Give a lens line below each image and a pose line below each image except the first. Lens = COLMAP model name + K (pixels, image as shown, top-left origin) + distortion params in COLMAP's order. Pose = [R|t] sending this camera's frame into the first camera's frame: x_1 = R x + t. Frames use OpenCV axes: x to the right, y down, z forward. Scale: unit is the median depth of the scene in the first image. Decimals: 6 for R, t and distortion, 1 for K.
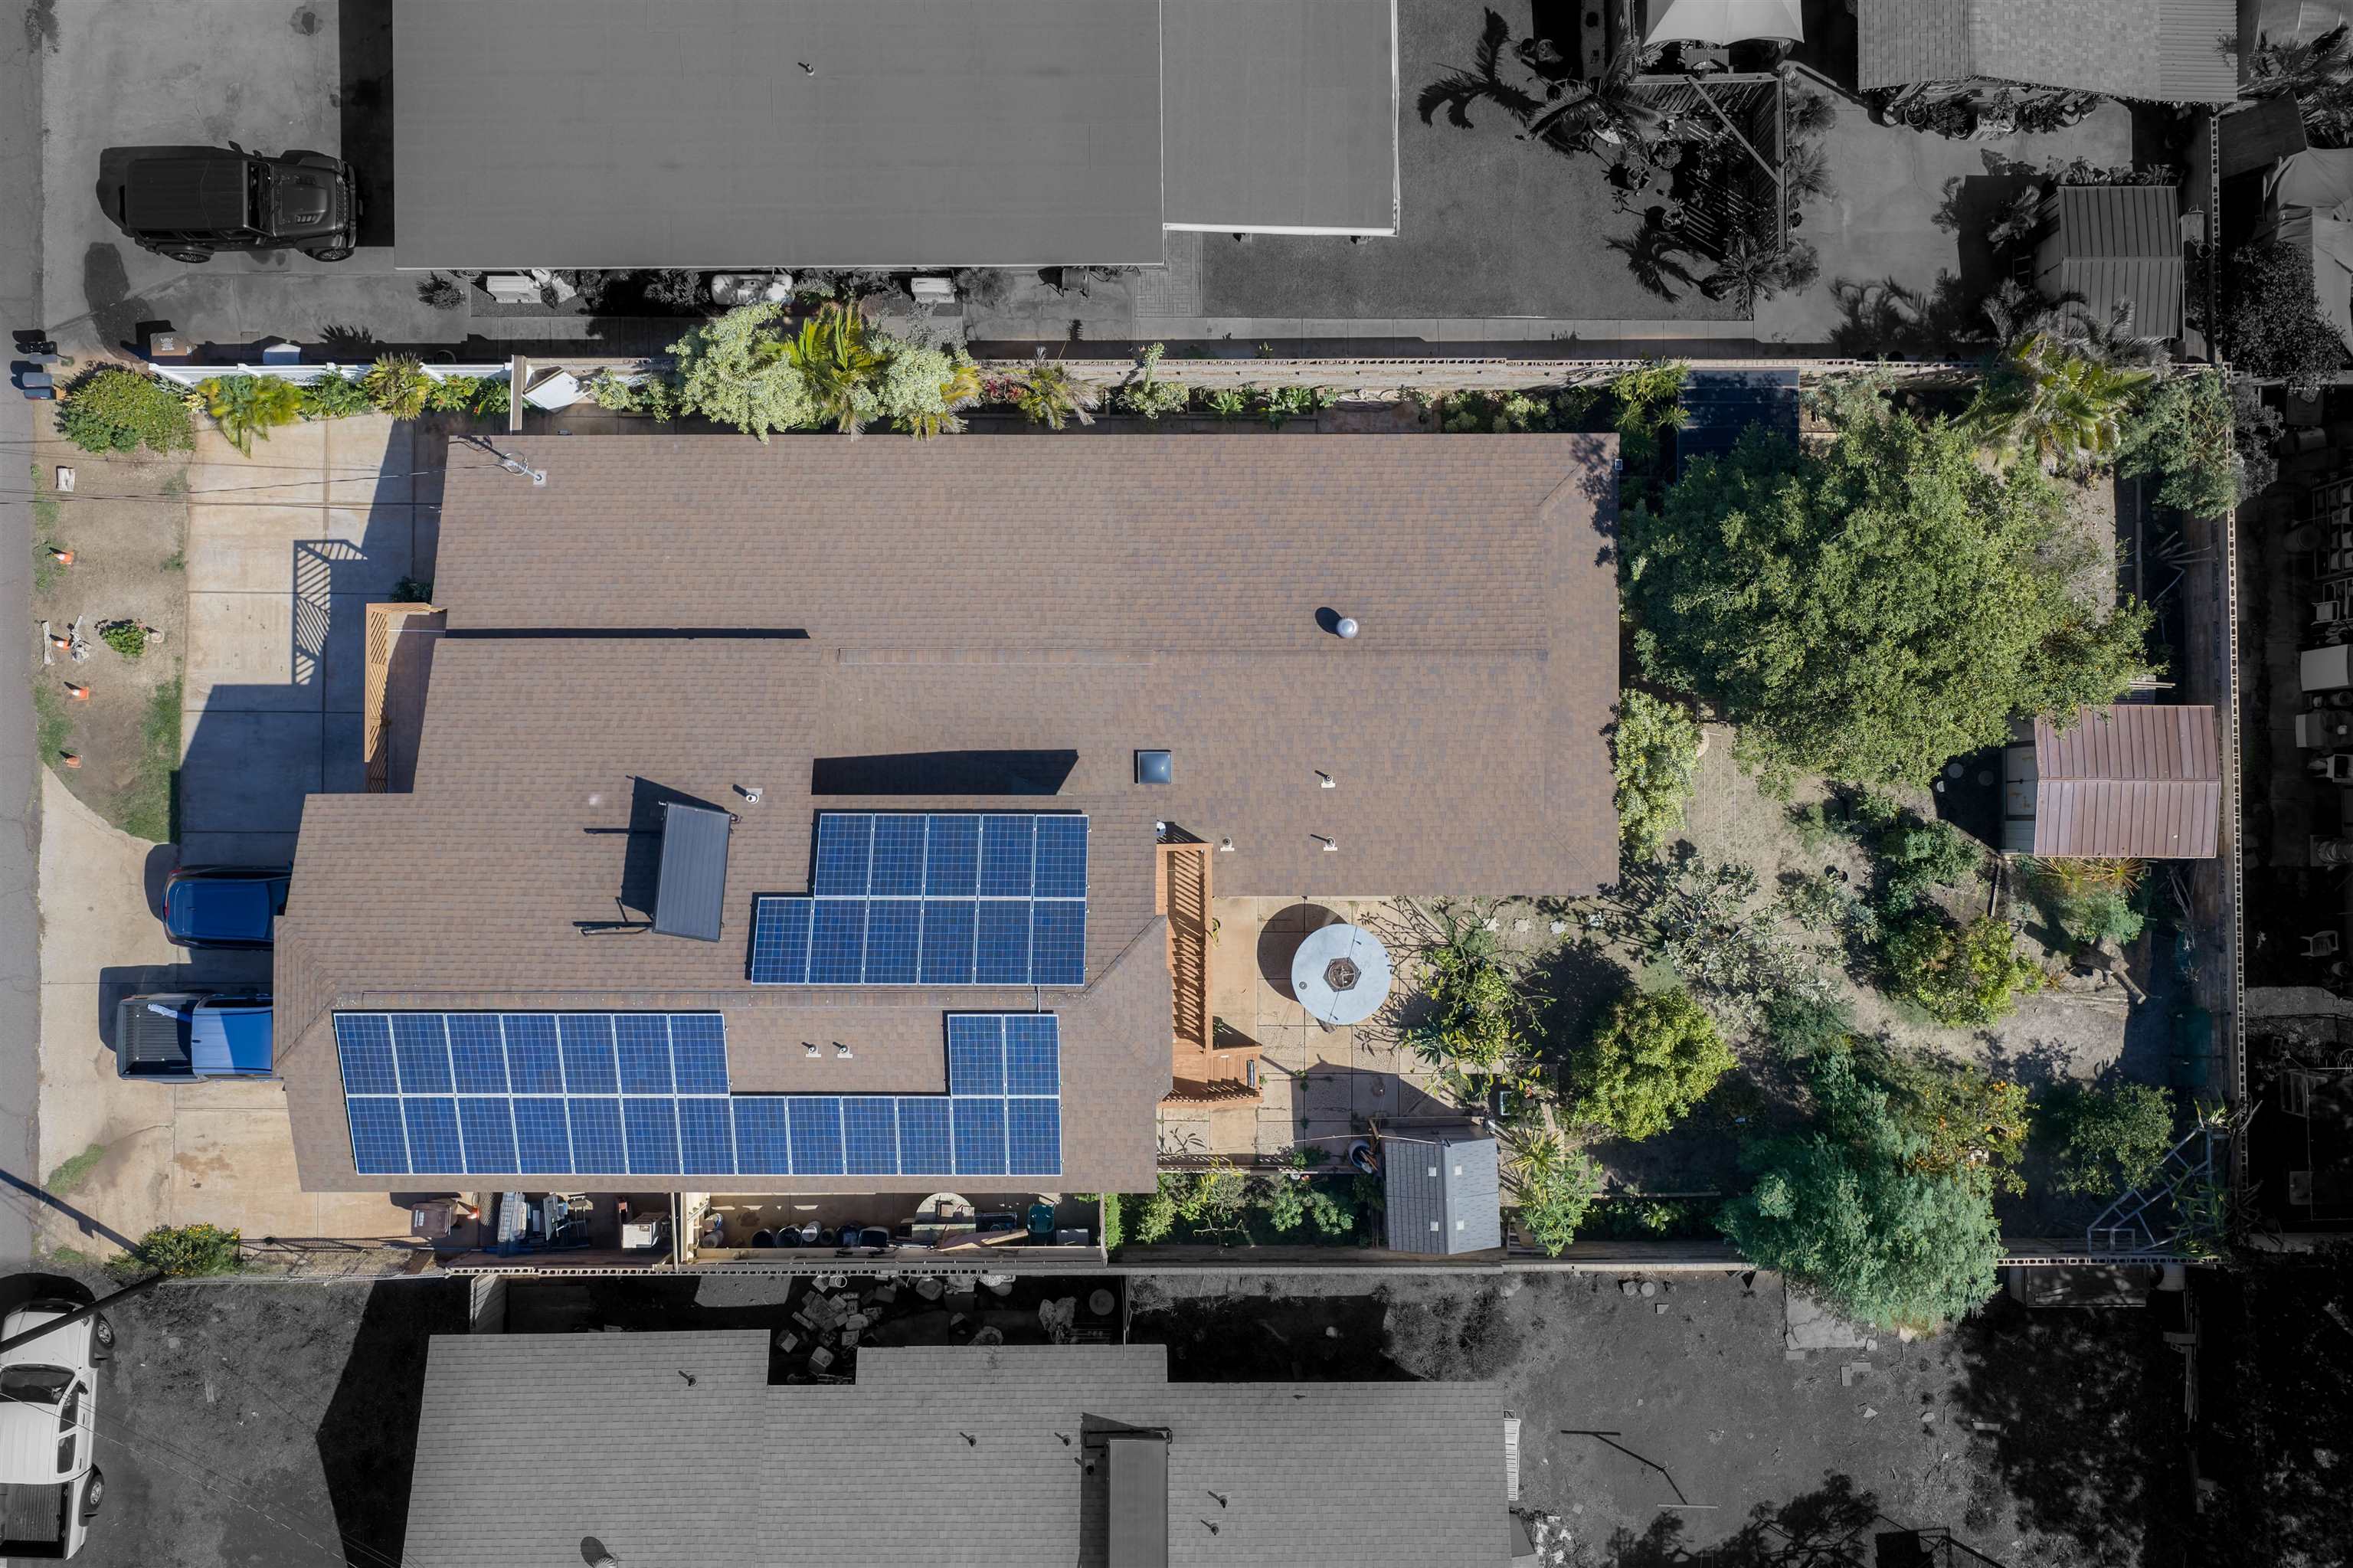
lens RADIAL K [[1998.8, 0, 1181.0], [0, 1998.8, 726.0], [0, 0, 1]] dist [0.007224, 0.002246]
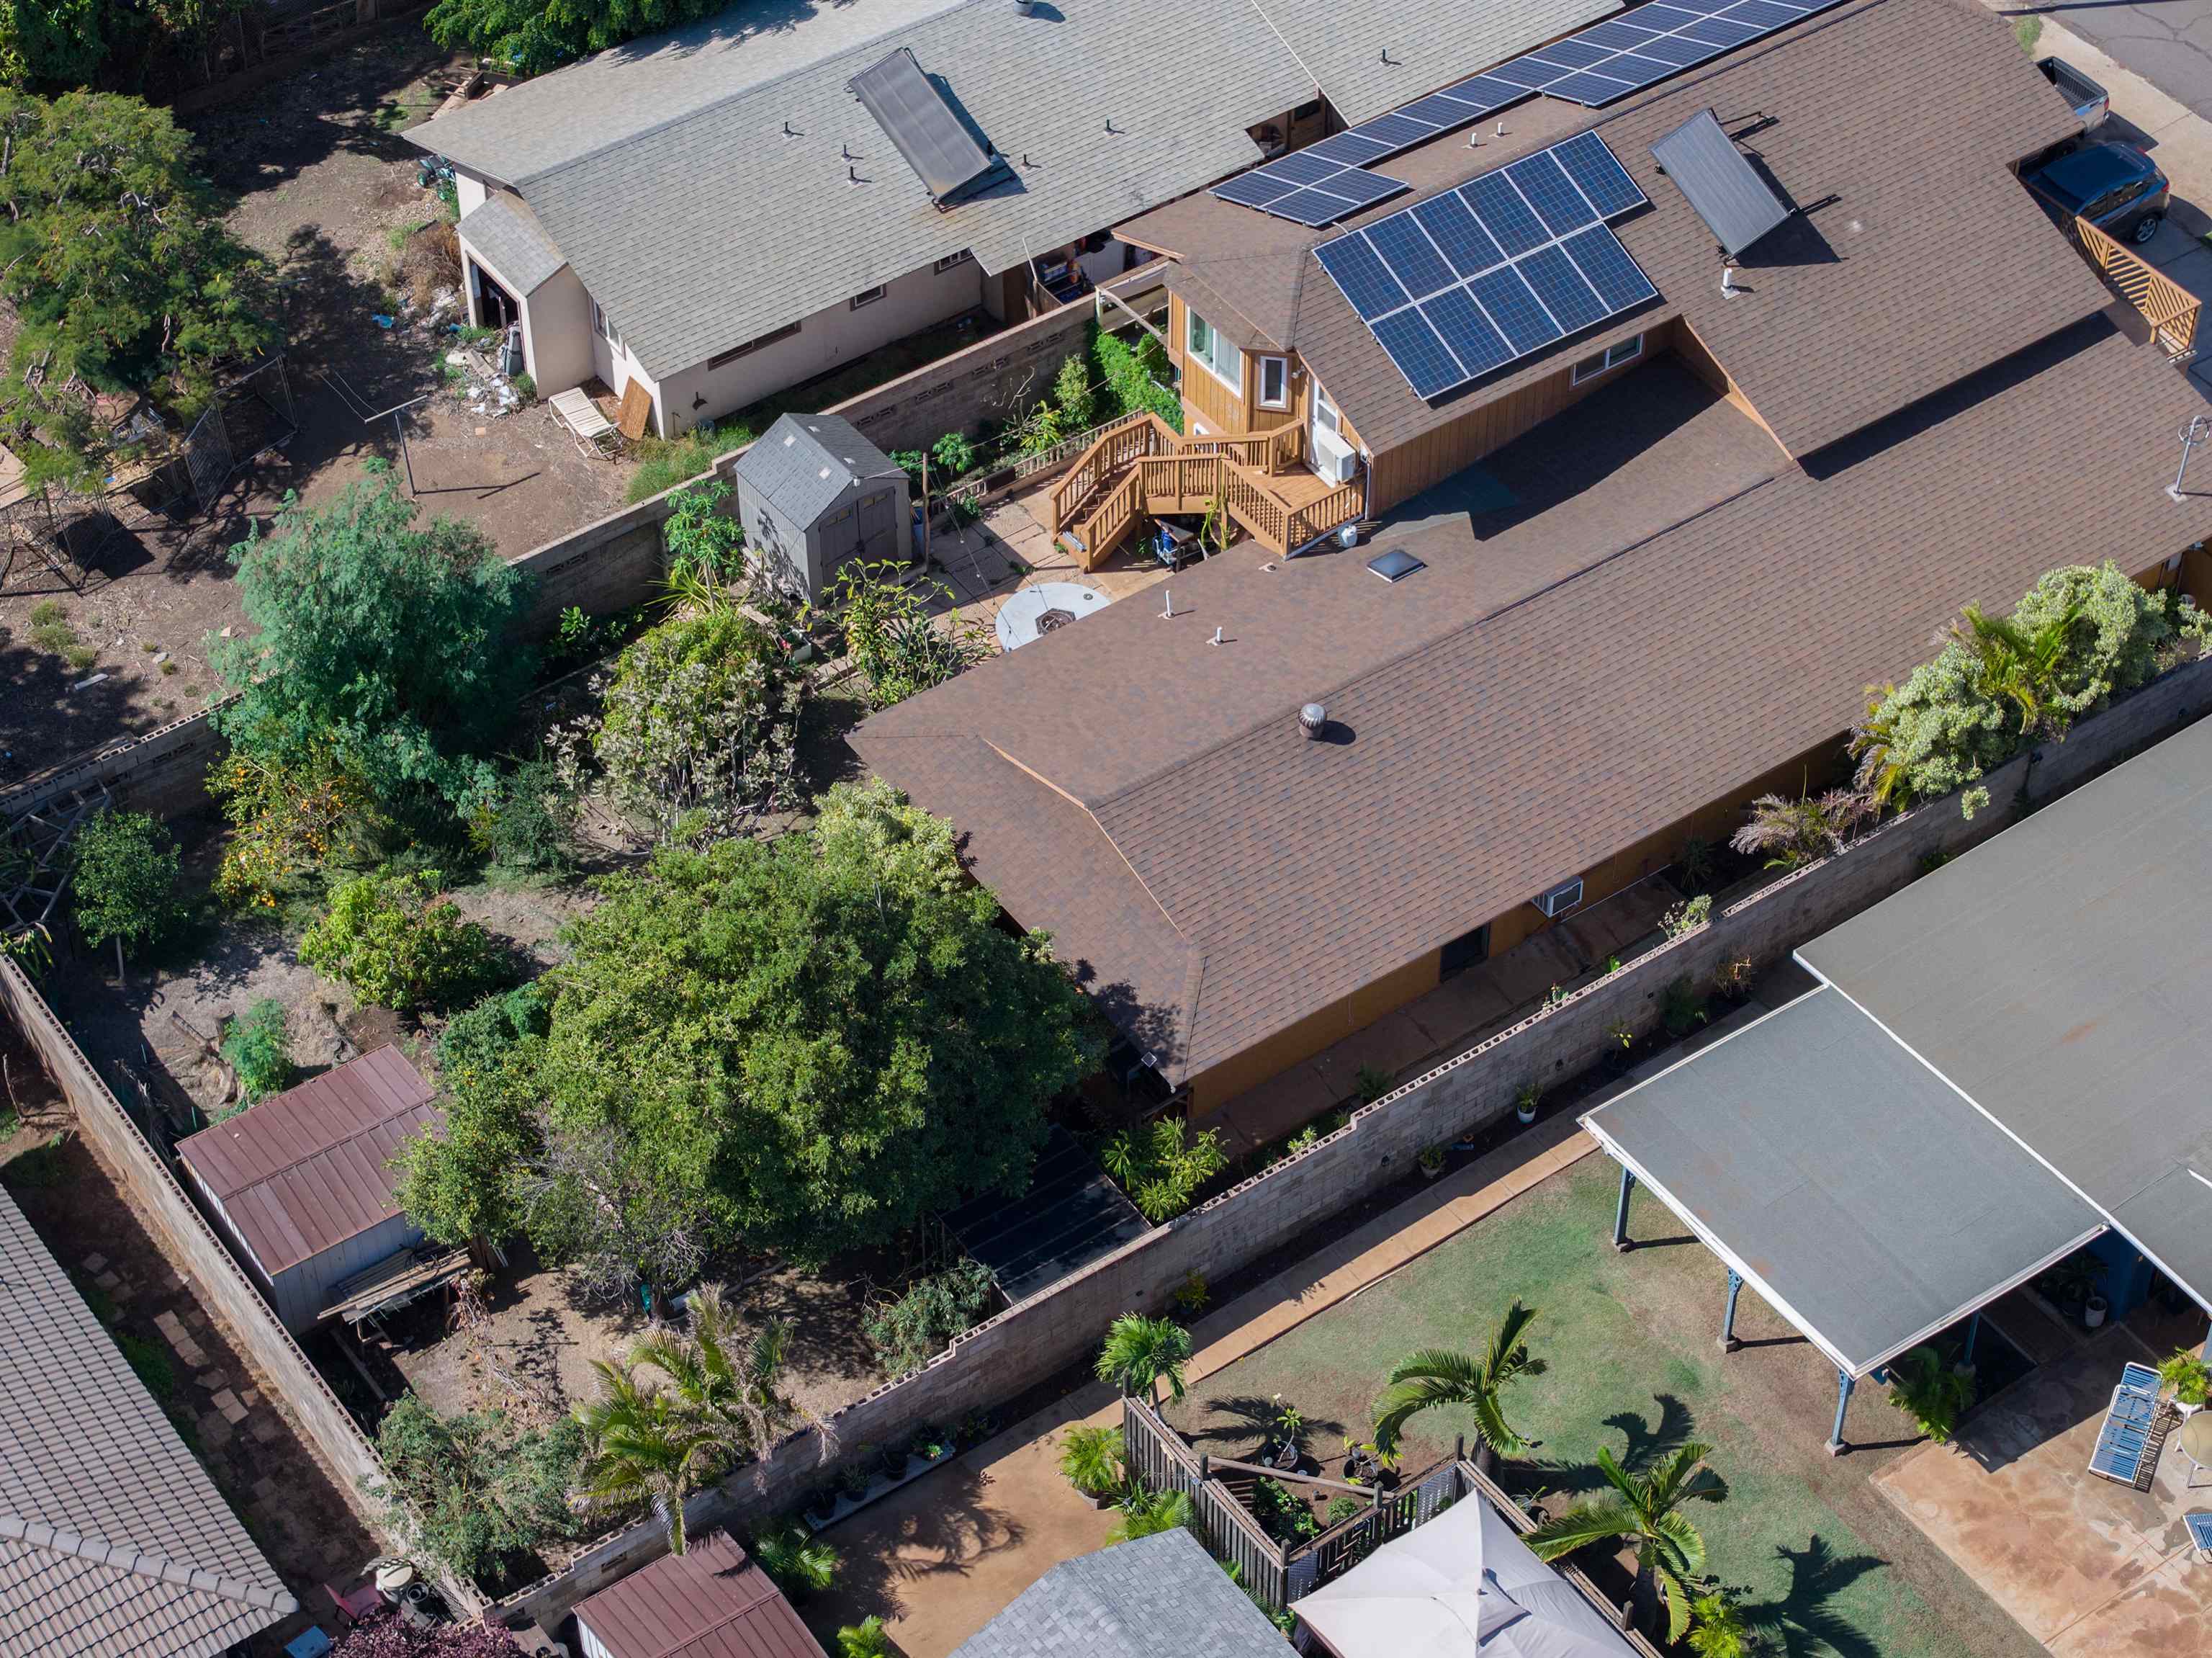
lens RADIAL K [[4606.5, 0, 1106.0], [0, 4606.5, 829.0], [0, 0, 1]] dist [-0.137913, -0.582097]
pose [[-0.817470, 0.412102, -0.402387, 0.842708], [-0.574759, -0.538361, 0.616295, -1.075072], [0.037347, 0.735078, 0.676953, -0.205286]]
